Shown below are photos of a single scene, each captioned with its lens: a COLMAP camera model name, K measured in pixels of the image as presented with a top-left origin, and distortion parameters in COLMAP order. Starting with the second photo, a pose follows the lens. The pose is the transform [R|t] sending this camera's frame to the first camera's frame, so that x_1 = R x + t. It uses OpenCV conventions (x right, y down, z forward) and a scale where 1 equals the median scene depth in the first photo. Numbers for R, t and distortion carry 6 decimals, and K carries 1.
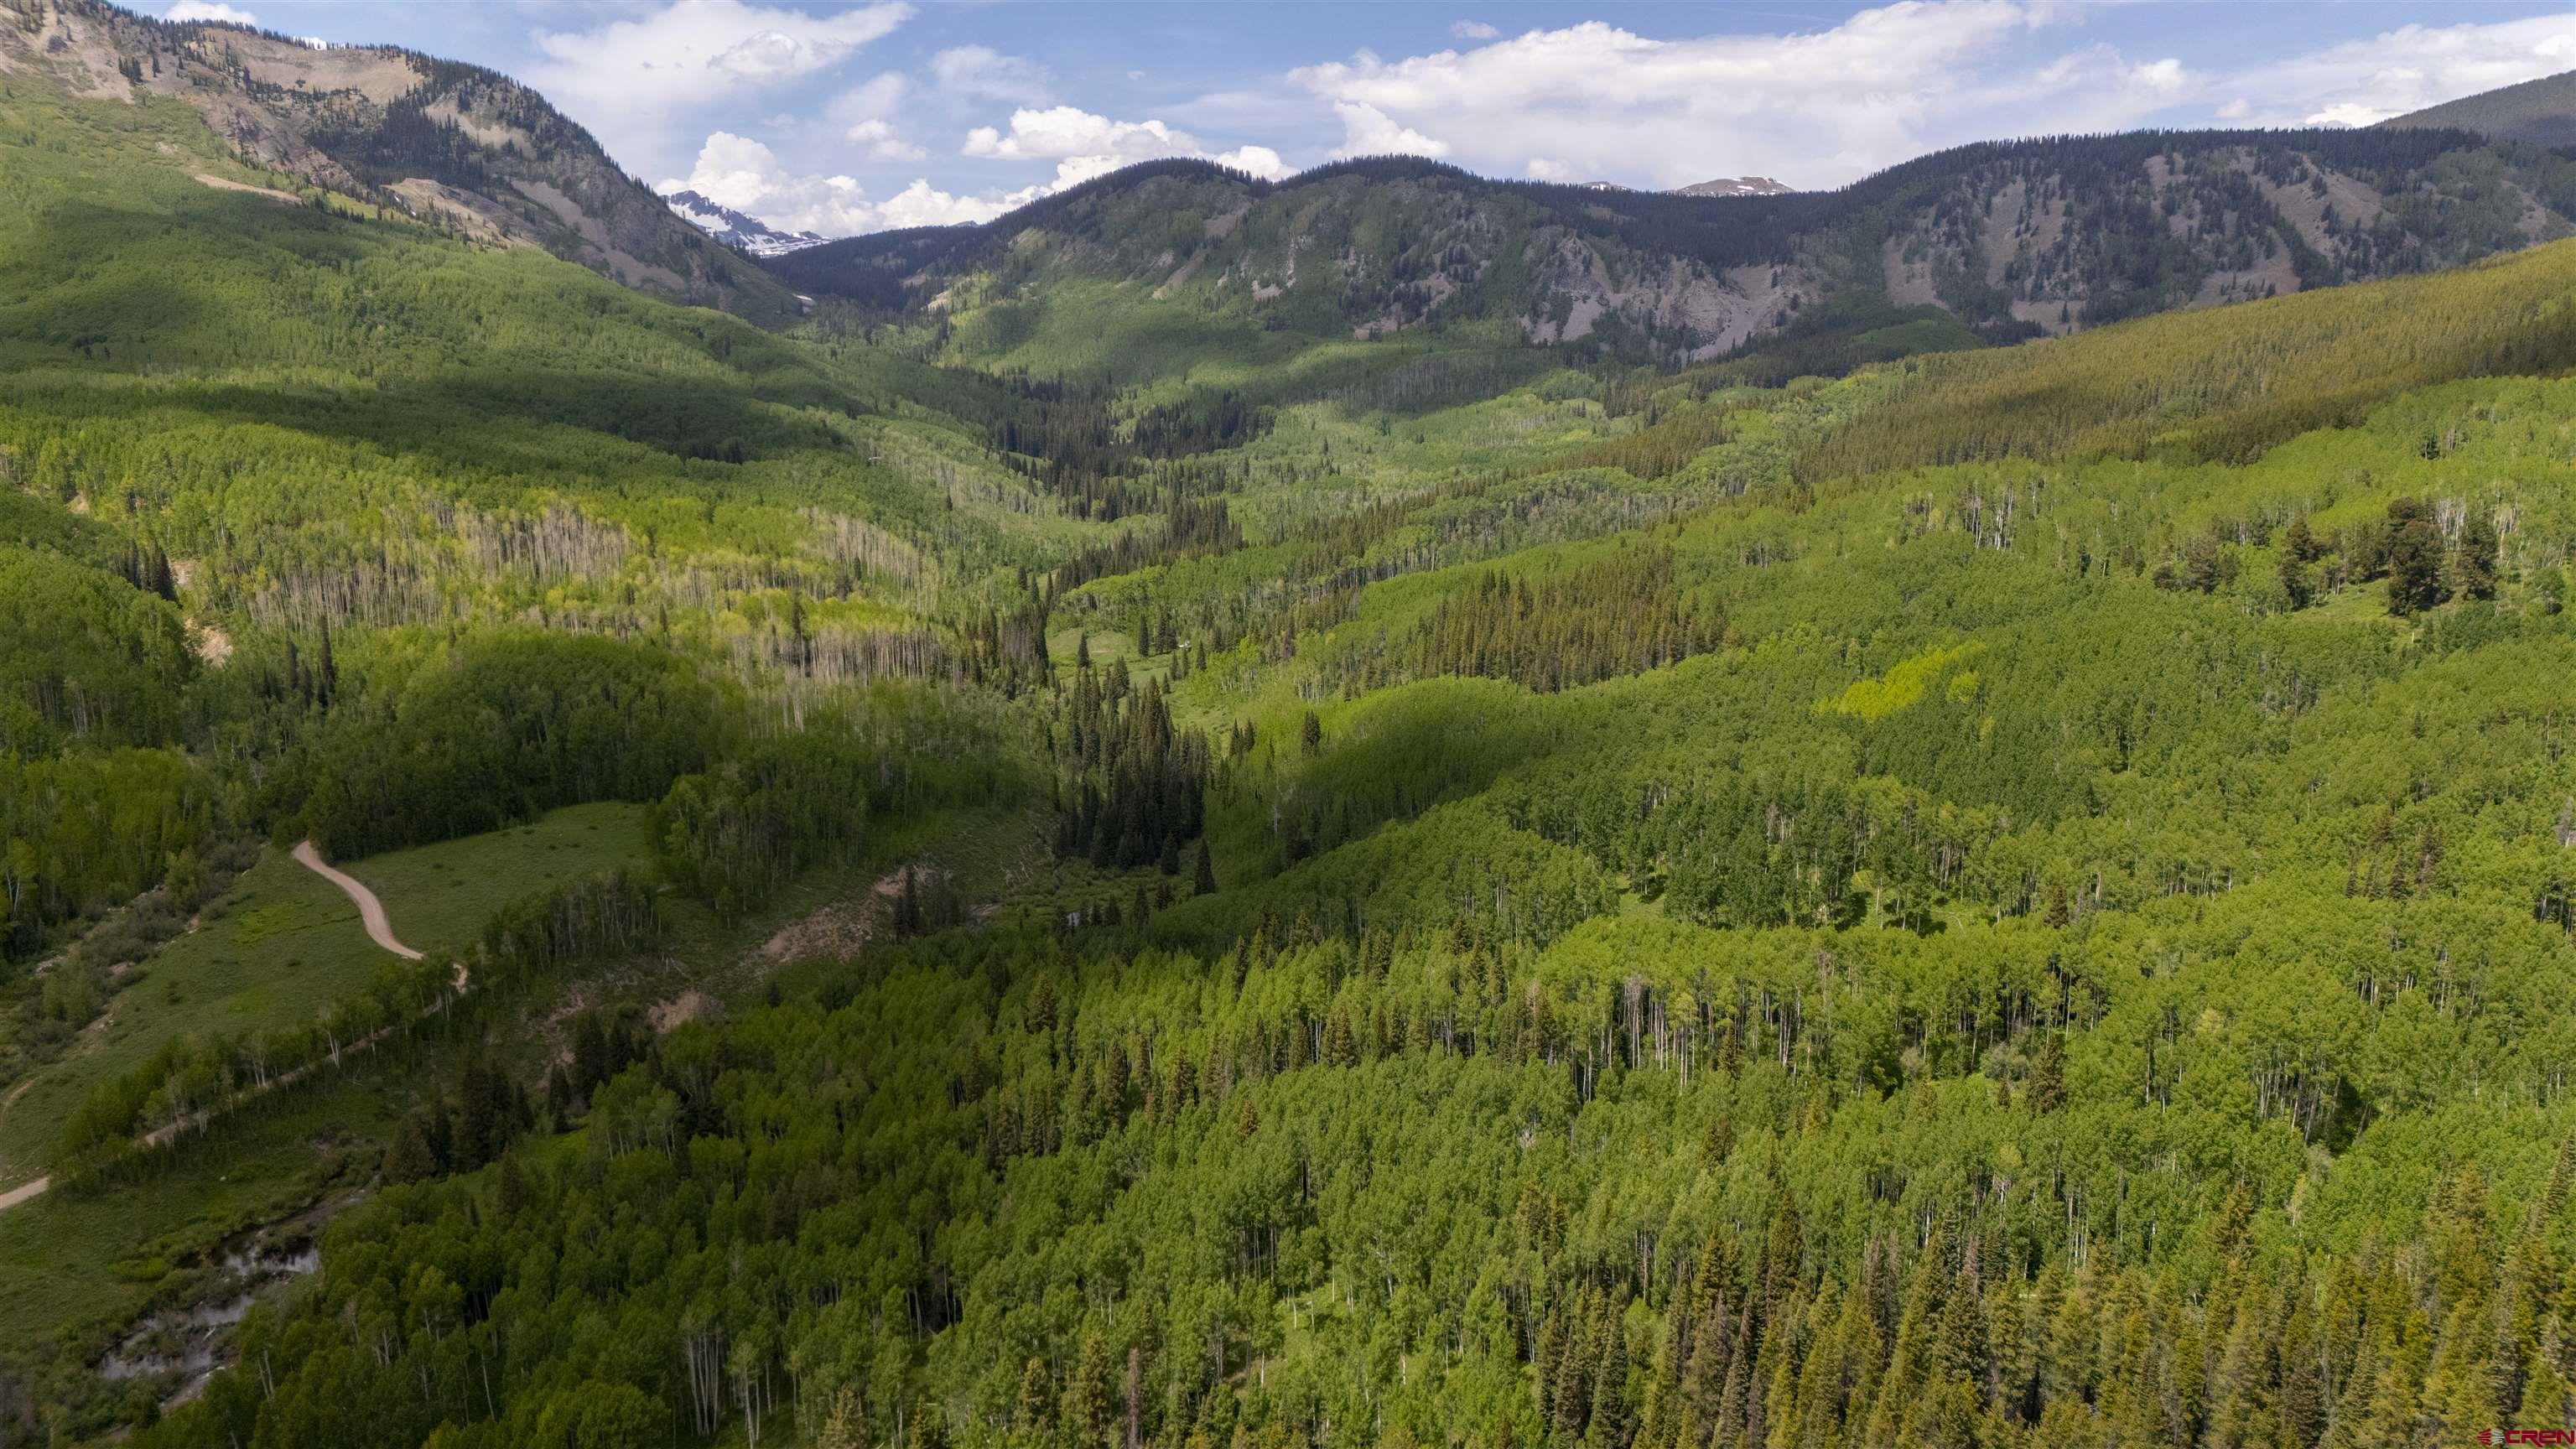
lens RADIAL K [[1879.3, 0, 1284.4], [0, 1879.3, 710.4], [0, 0, 1]] dist [0.082395, -0.088422]
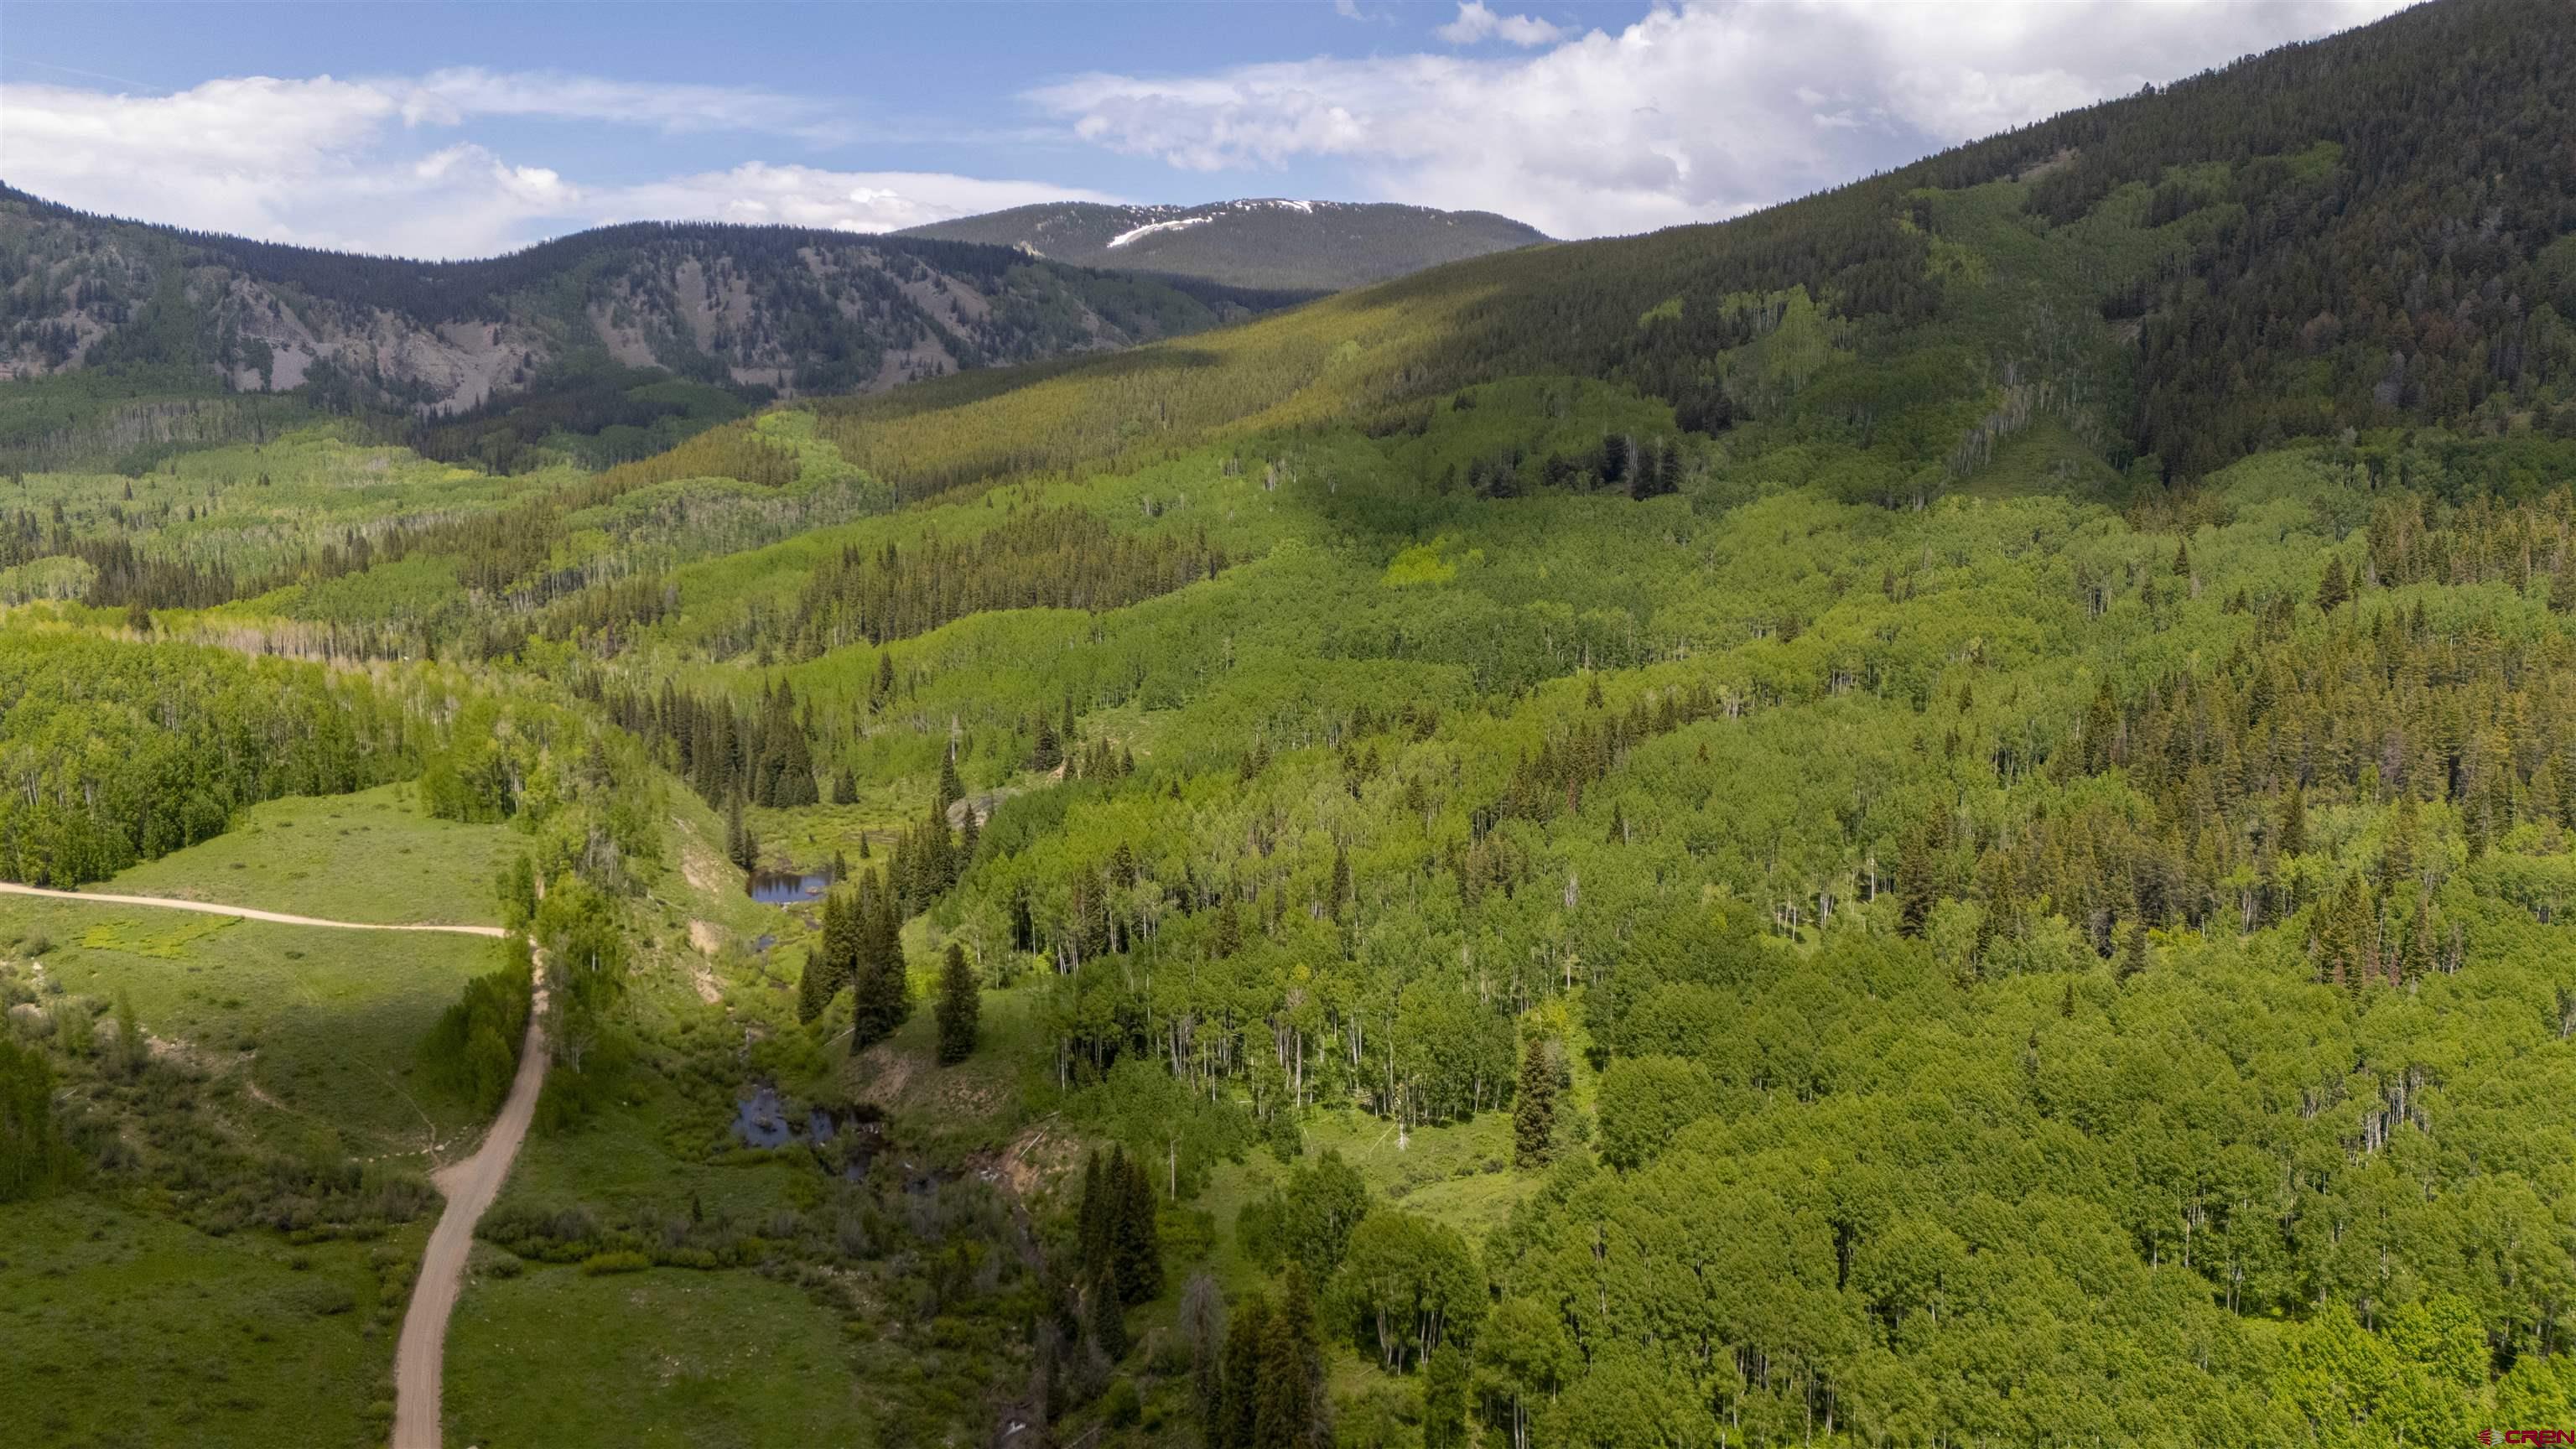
lens RADIAL K [[1879.3, 0, 1298.3], [0, 1879.3, 742.5], [0, 0, 1]] dist [0.082395, -0.088422]
pose [[0.699690, -0.108475, 0.706164, -0.182728], [0.133016, 0.990904, 0.020418, 0.018728], [-0.701955, 0.079645, 0.707754, 0.020815]]
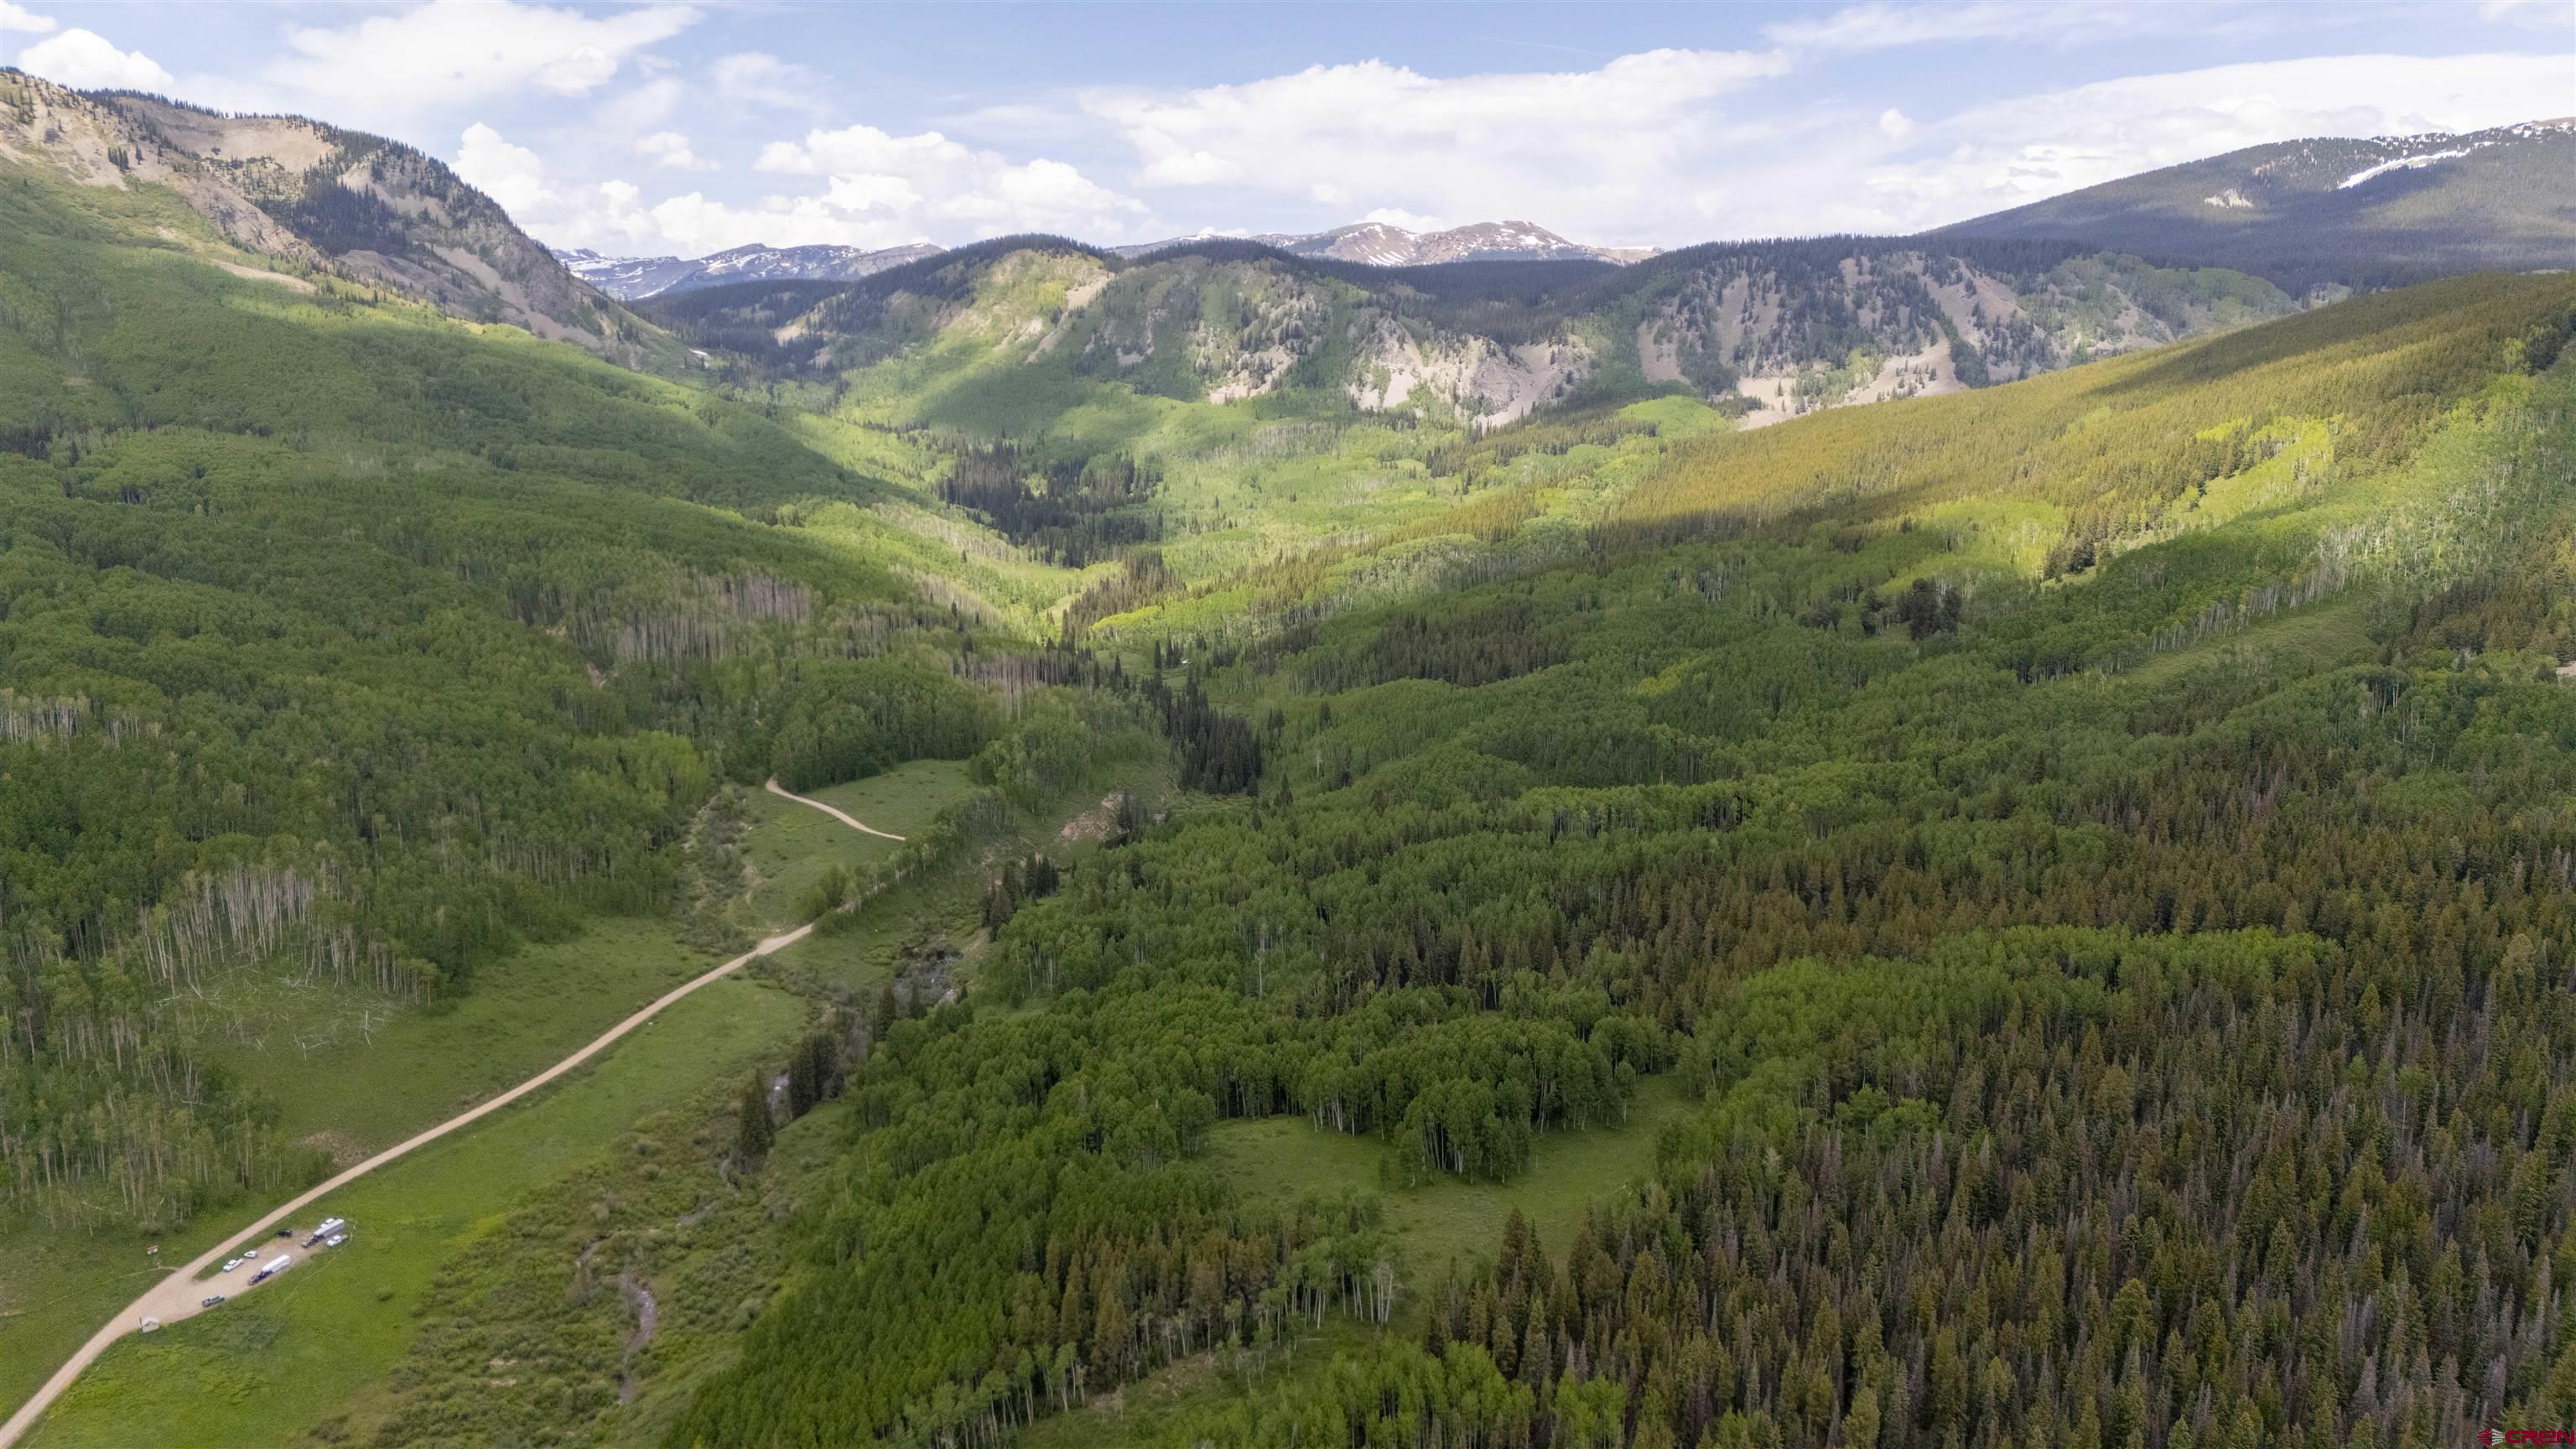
lens RADIAL K [[1879.3, 0, 1280.6], [0, 1879.3, 735.4], [0, 0, 1]] dist [0.082395, -0.088422]
pose [[0.992662, -0.016596, 0.119780, -0.070133], [0.015812, 0.999847, 0.007485, 0.005482], [-0.119886, -0.005536, 0.992772, -0.202094]]
